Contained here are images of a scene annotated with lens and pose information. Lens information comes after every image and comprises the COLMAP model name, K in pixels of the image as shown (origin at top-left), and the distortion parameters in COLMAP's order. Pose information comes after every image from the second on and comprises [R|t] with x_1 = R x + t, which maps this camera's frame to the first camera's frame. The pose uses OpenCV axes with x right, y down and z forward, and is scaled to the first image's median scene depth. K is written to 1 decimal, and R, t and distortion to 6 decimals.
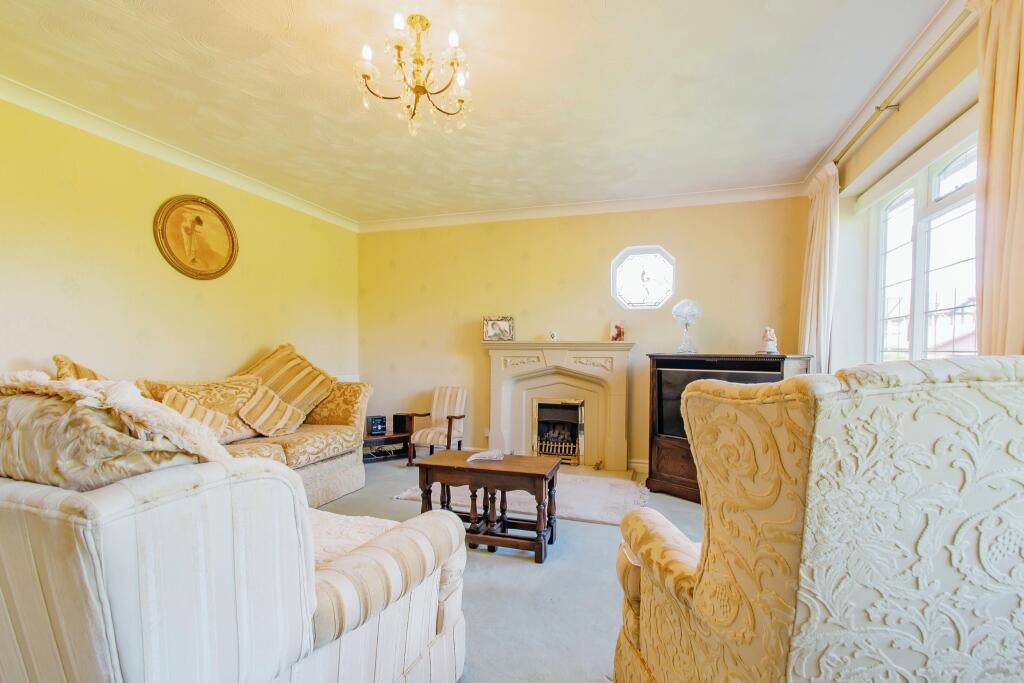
lens RADIAL K [[453.7, 0, 514.3], [0, 453.7, 367.3], [0, 0, 1]] dist [0.014103, -0.000012]
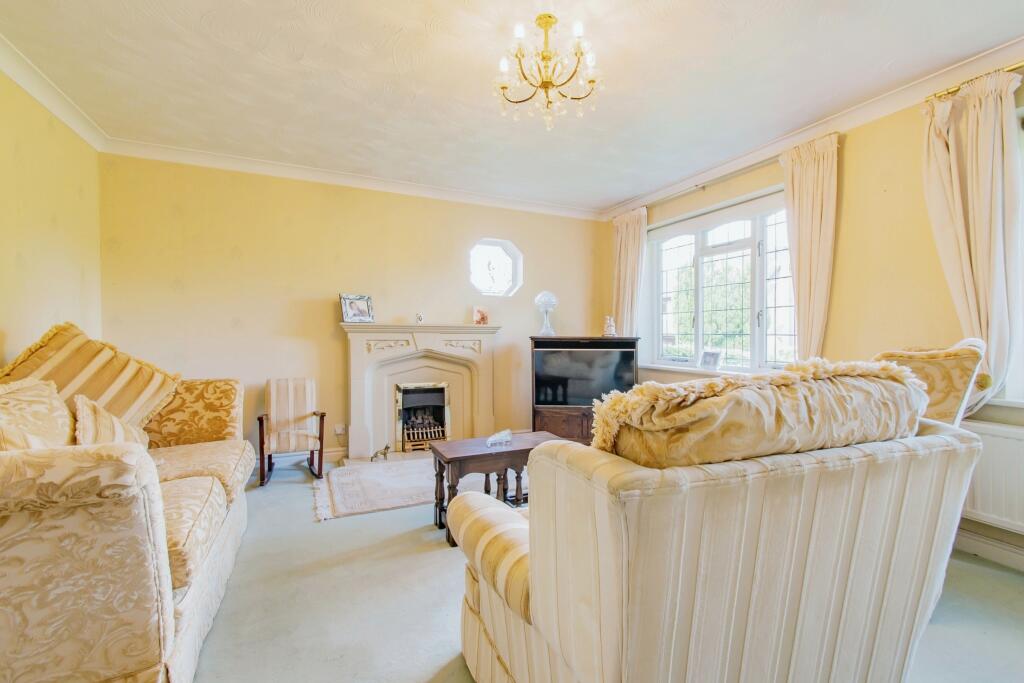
lens RADIAL K [[466.0, 0, 525.0], [0, 466.0, 342.5], [0, 0, 1]] dist [0.016807, -0.000031]
pose [[0.732144, -0.014911, 0.680987, -0.449964], [0.023822, 0.999709, -0.003722, -0.009139], [-0.680734, 0.018948, 0.732286, 0.122203]]
